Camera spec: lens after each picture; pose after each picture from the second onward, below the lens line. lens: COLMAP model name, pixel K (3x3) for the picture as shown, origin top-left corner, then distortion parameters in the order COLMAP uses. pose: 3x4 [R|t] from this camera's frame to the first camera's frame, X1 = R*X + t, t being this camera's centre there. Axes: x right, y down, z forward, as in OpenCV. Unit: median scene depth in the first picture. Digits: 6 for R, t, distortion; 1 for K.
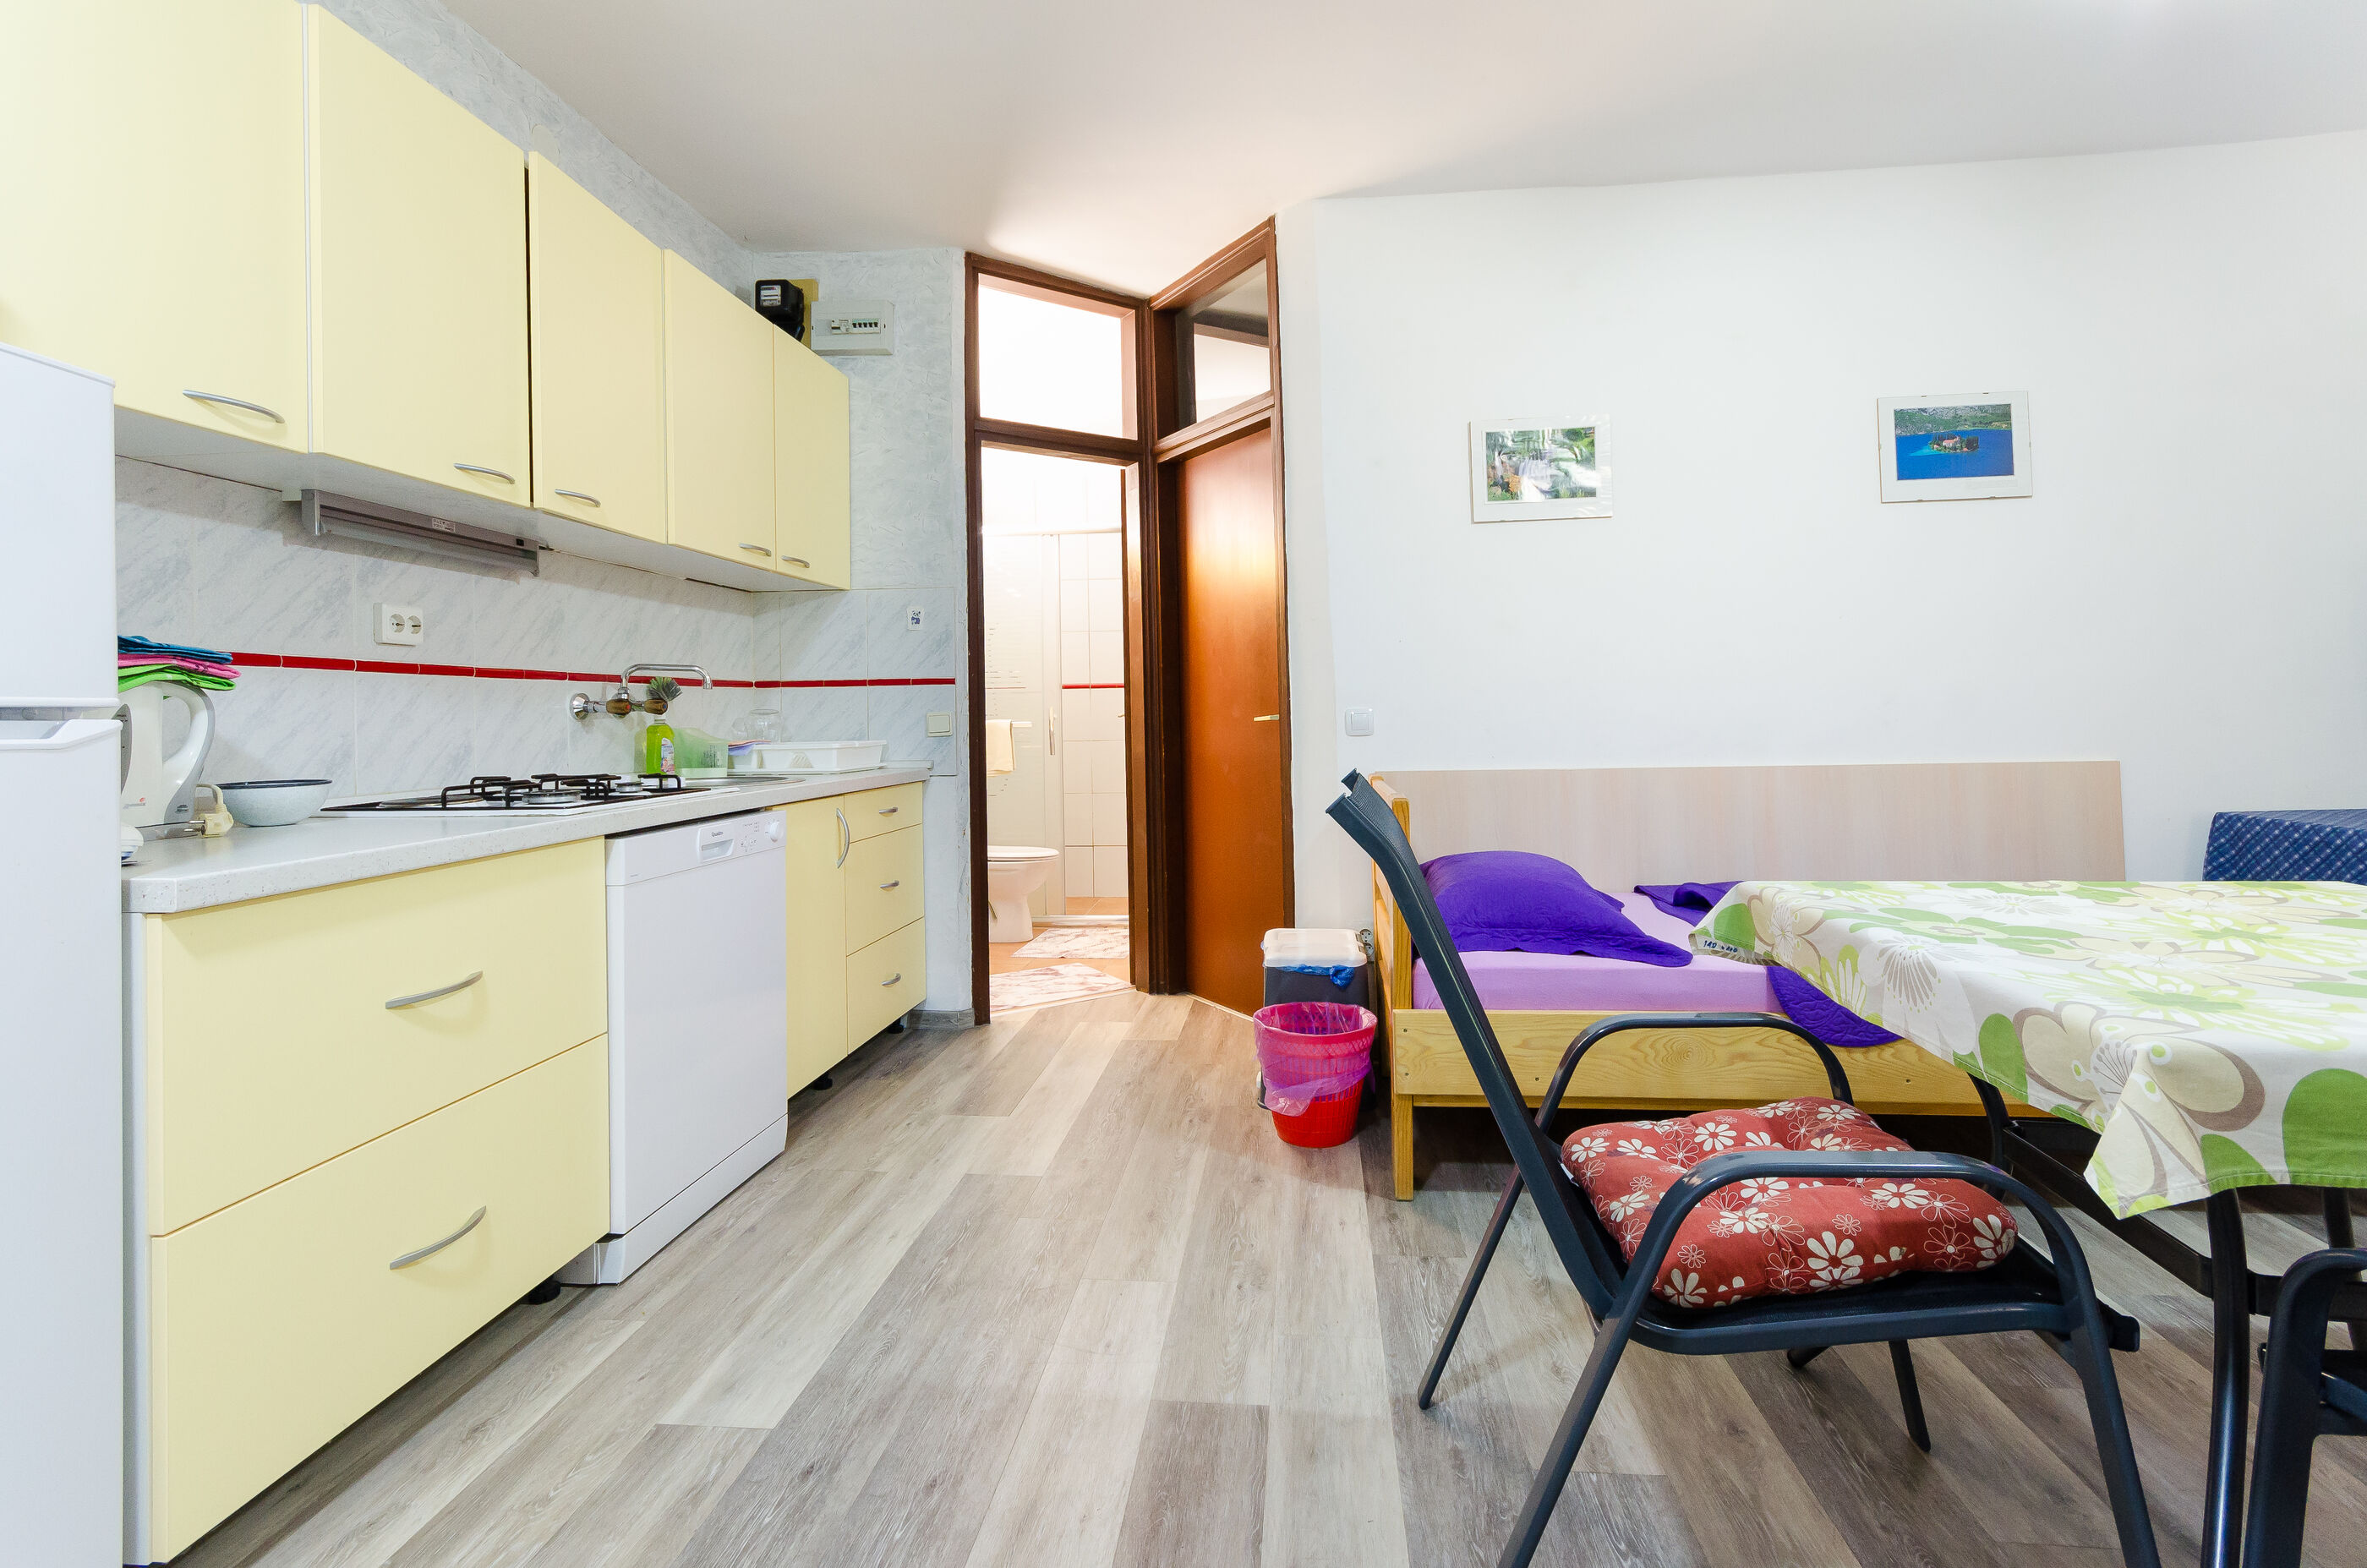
lens RADIAL K [[1054.8, 0, 1209.3], [0, 1054.8, 680.8], [0, 0, 1]] dist [0.000598, 0.001146]
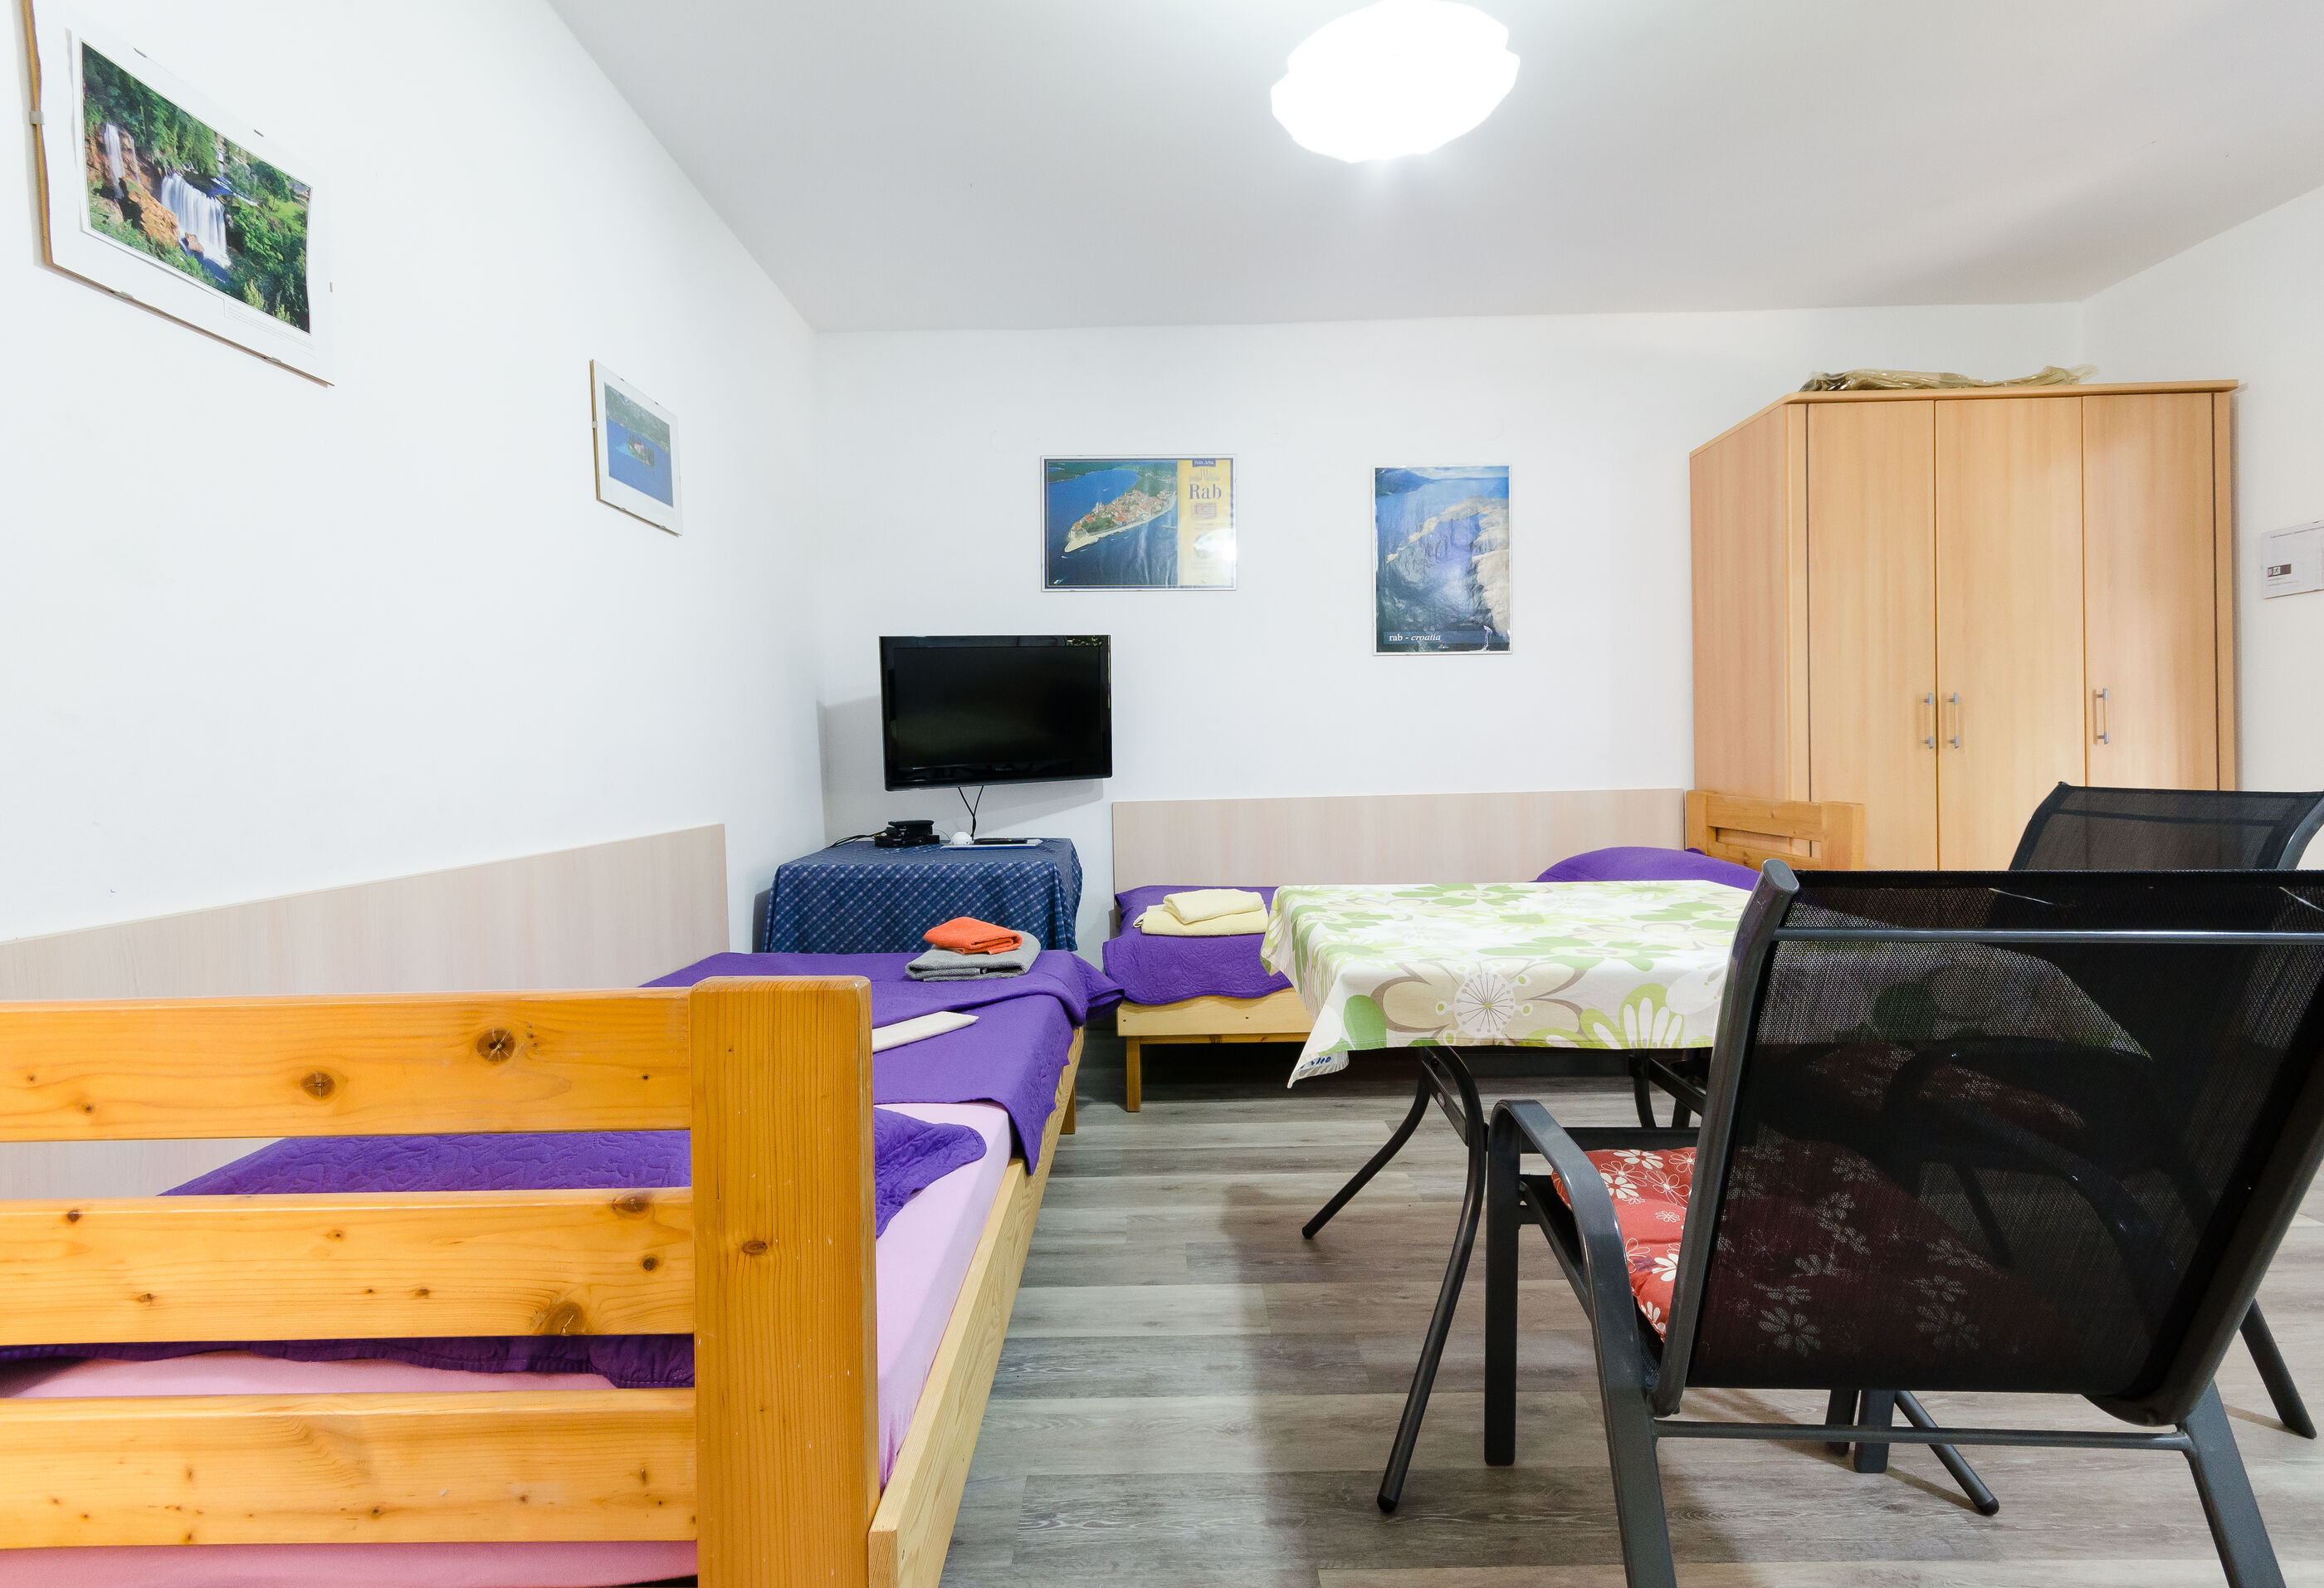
lens RADIAL K [[1067.6, 0, 1143.8], [0, 1067.6, 782.8], [0, 0, 1]] dist [0.002151, 0.001171]
pose [[-0.086834, -0.008074, 0.996190, -0.214063], [-0.013098, 0.999890, 0.006962, 0.034054], [-0.996137, -0.012443, -0.086930, 0.922278]]
